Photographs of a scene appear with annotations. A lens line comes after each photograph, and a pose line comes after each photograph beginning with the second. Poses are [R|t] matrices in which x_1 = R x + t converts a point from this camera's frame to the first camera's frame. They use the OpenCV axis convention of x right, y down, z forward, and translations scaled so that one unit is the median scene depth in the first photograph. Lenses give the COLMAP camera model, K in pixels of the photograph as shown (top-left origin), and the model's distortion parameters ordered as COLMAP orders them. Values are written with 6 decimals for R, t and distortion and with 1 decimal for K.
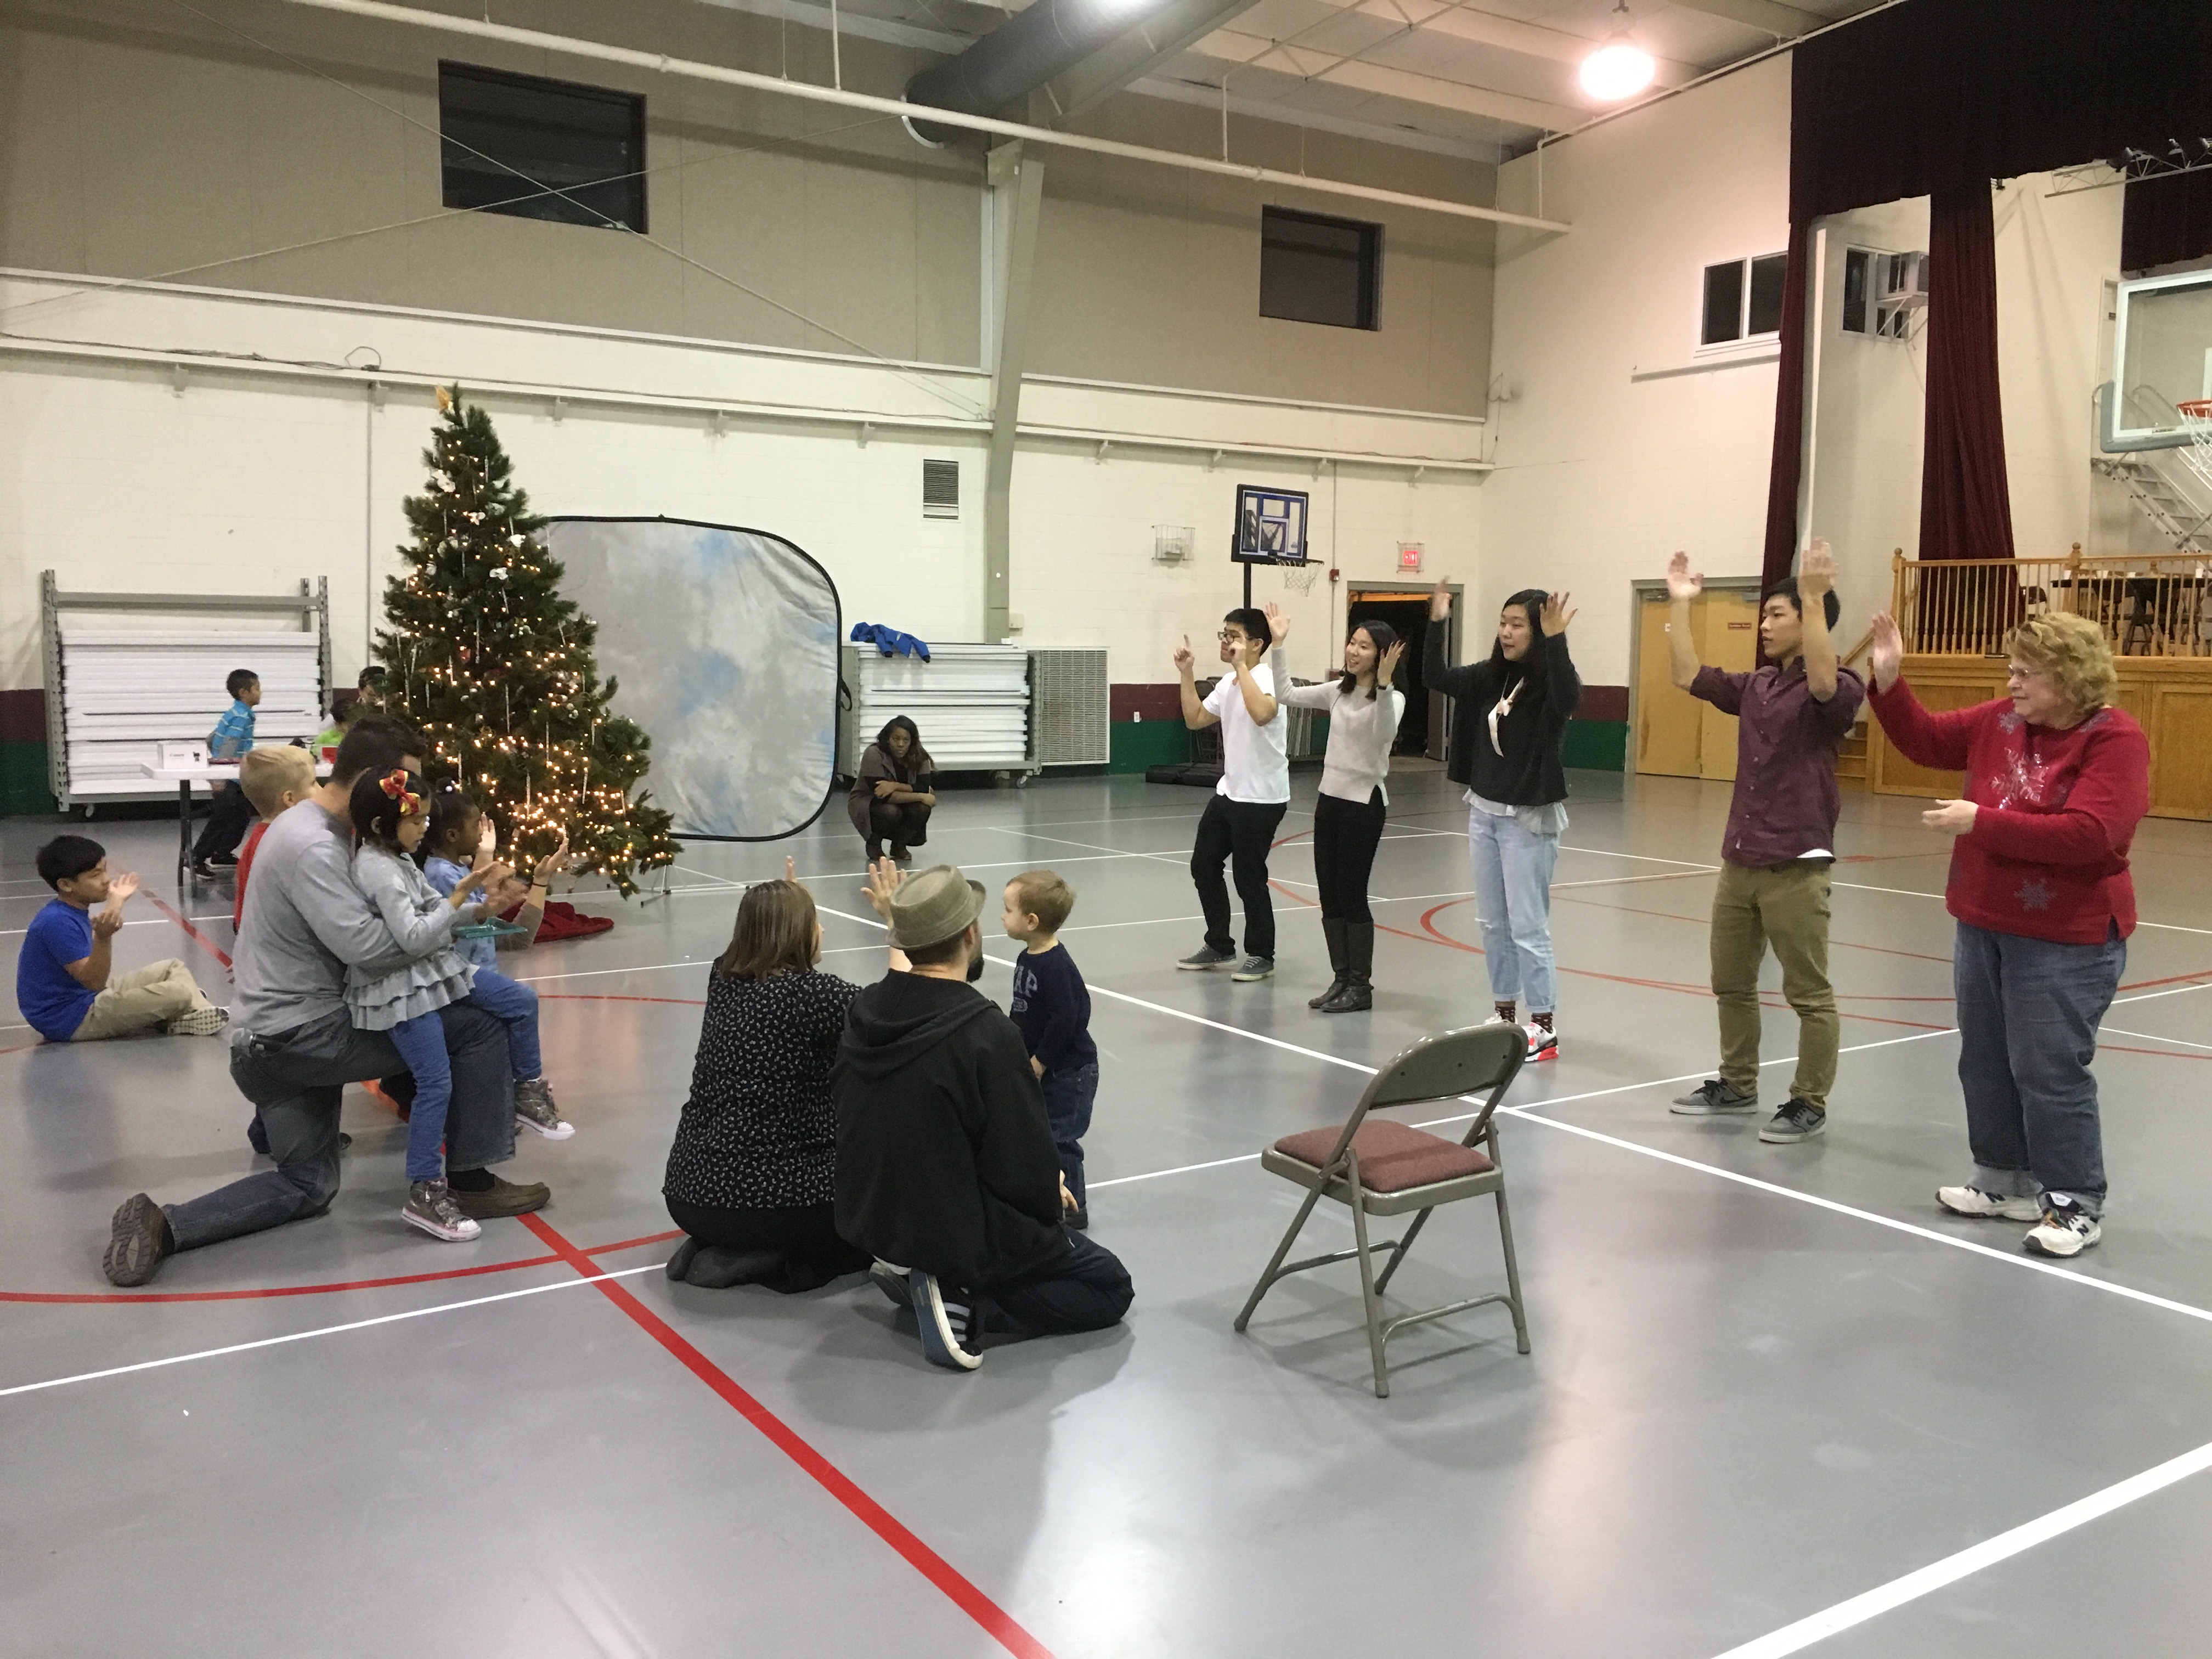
lens RADIAL K [[1894.6, 0, 1106.0], [0, 1894.6, 829.5], [0, 0, 1]] dist [0.080920, -0.138339]
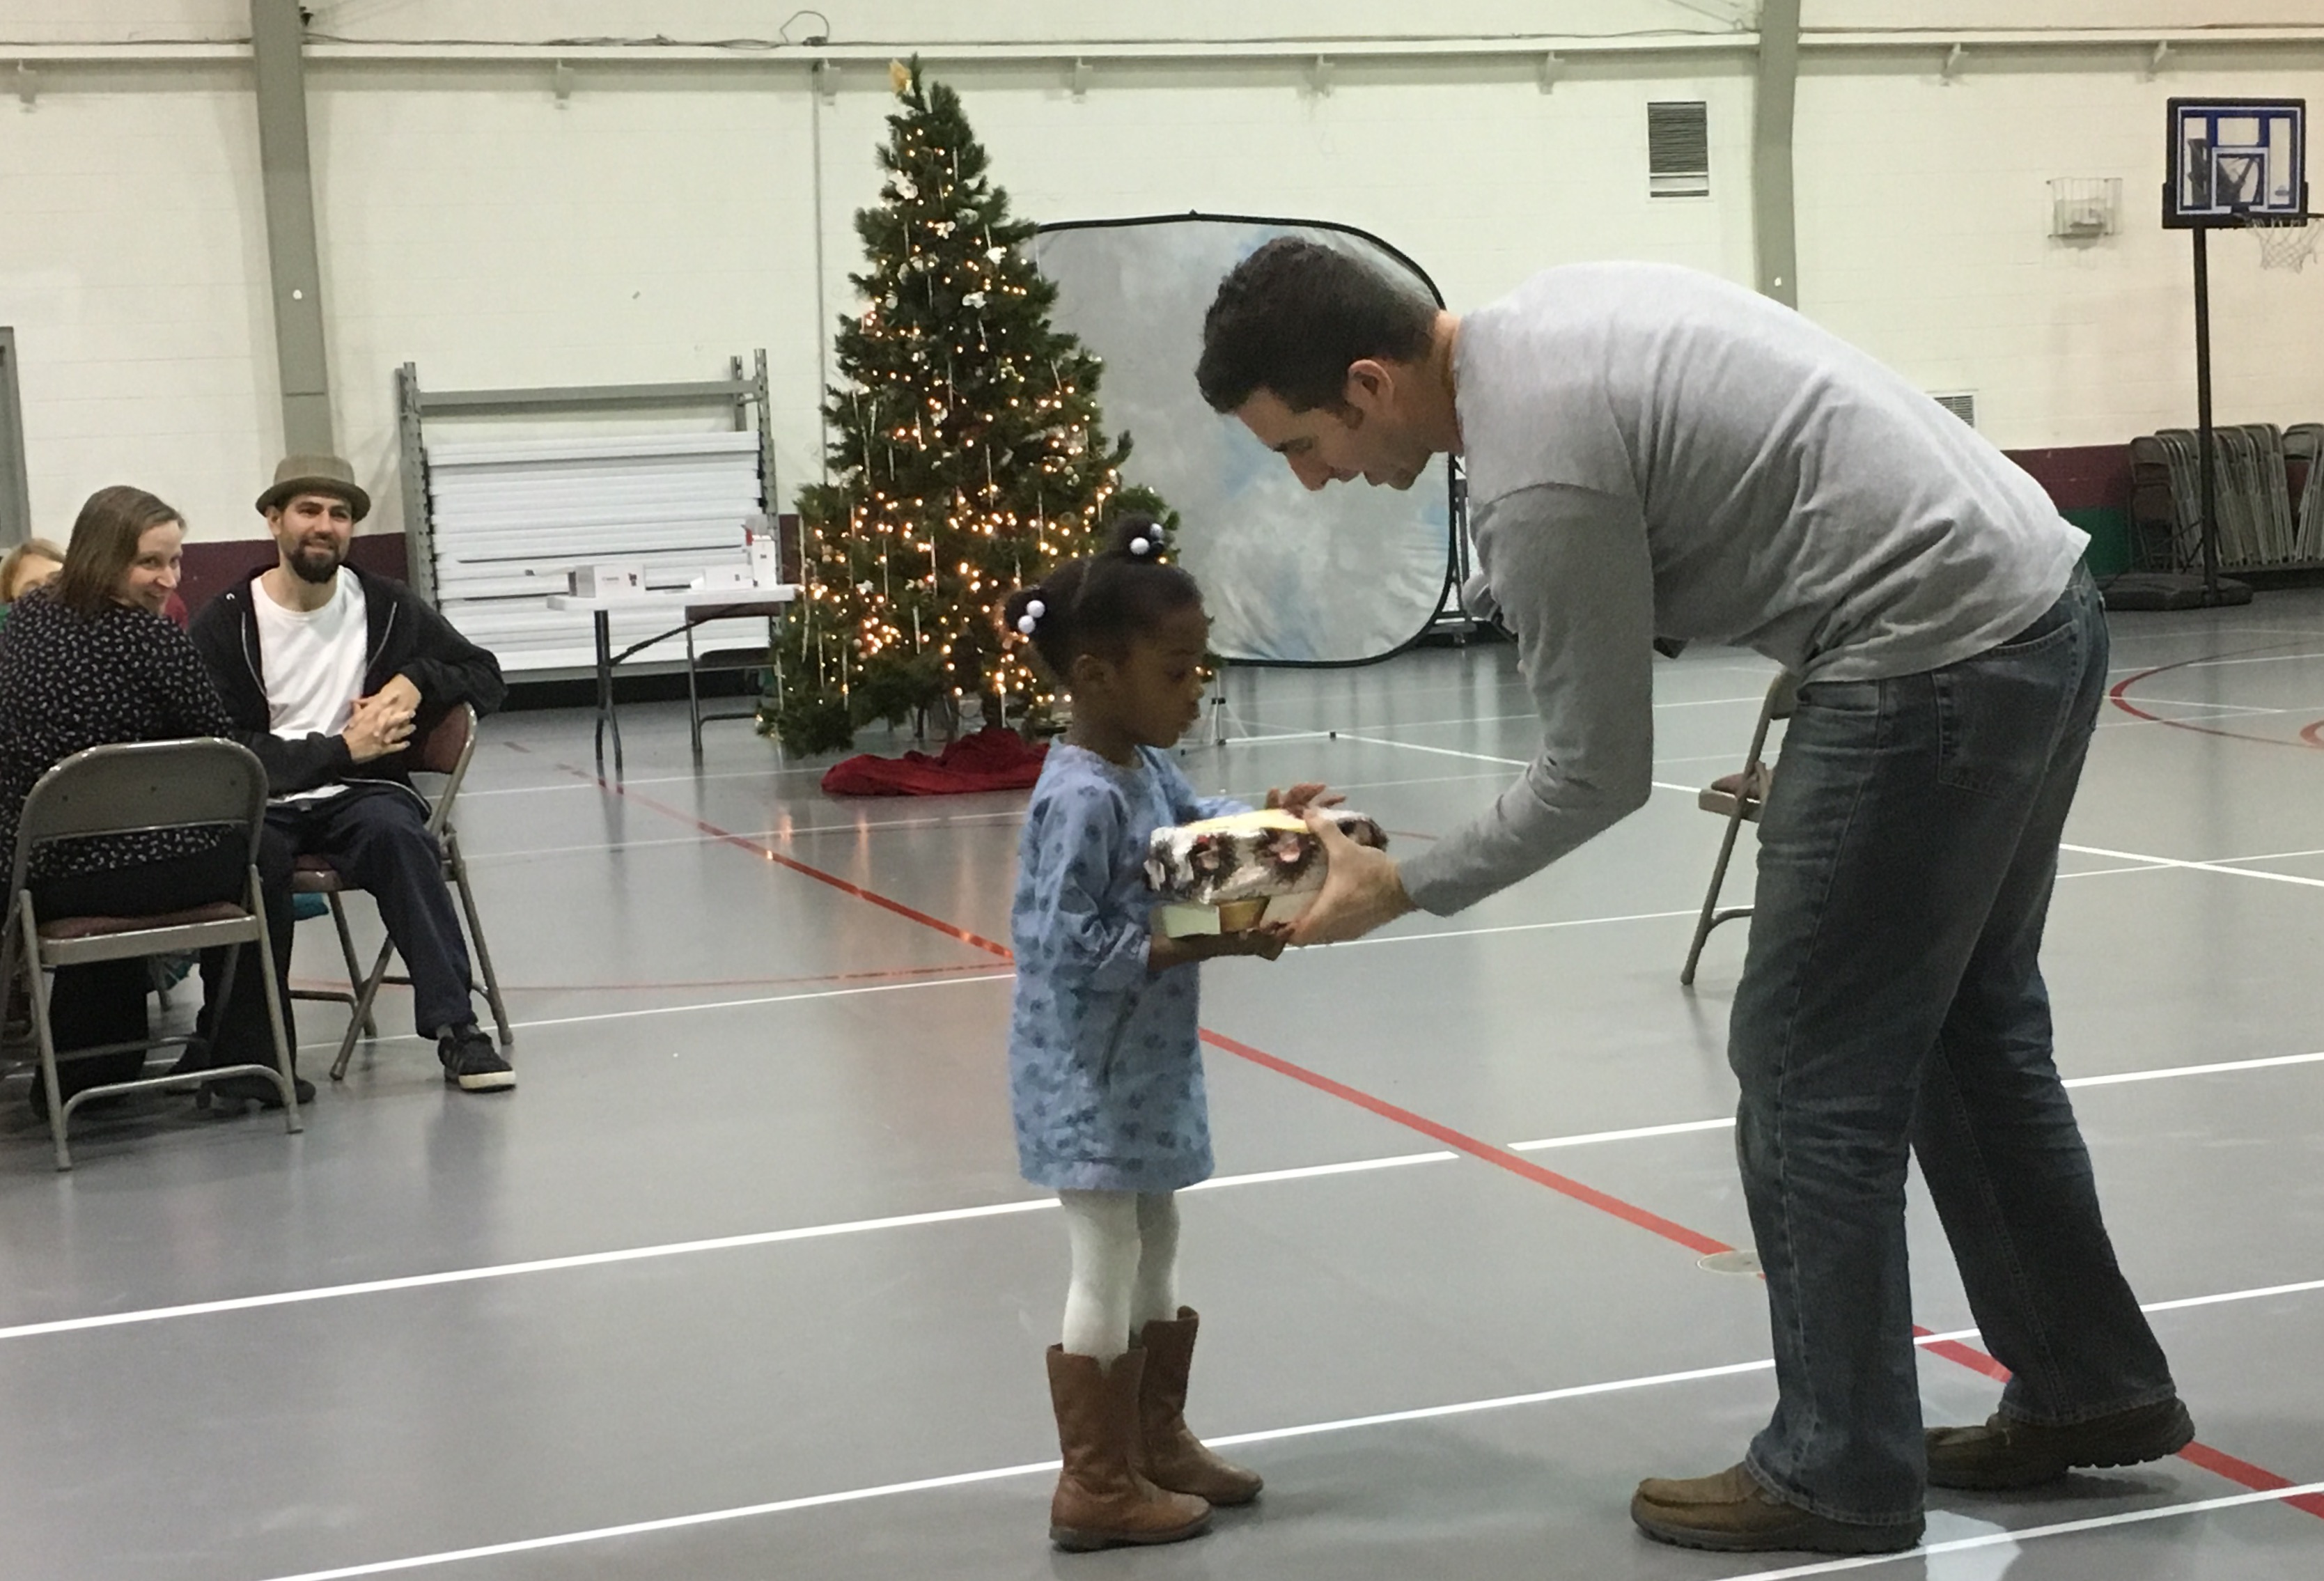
lens RADIAL K [[3169.7, 0, 1162.0], [0, 3169.7, 790.5], [0, 0, 1]] dist [0.003010, 0.174295]
pose [[0.964234, -0.028212, -0.263546, 0.060207], [0.032909, 0.999368, 0.013421, 0.034482], [0.263001, -0.021613, 0.964553, -0.149656]]
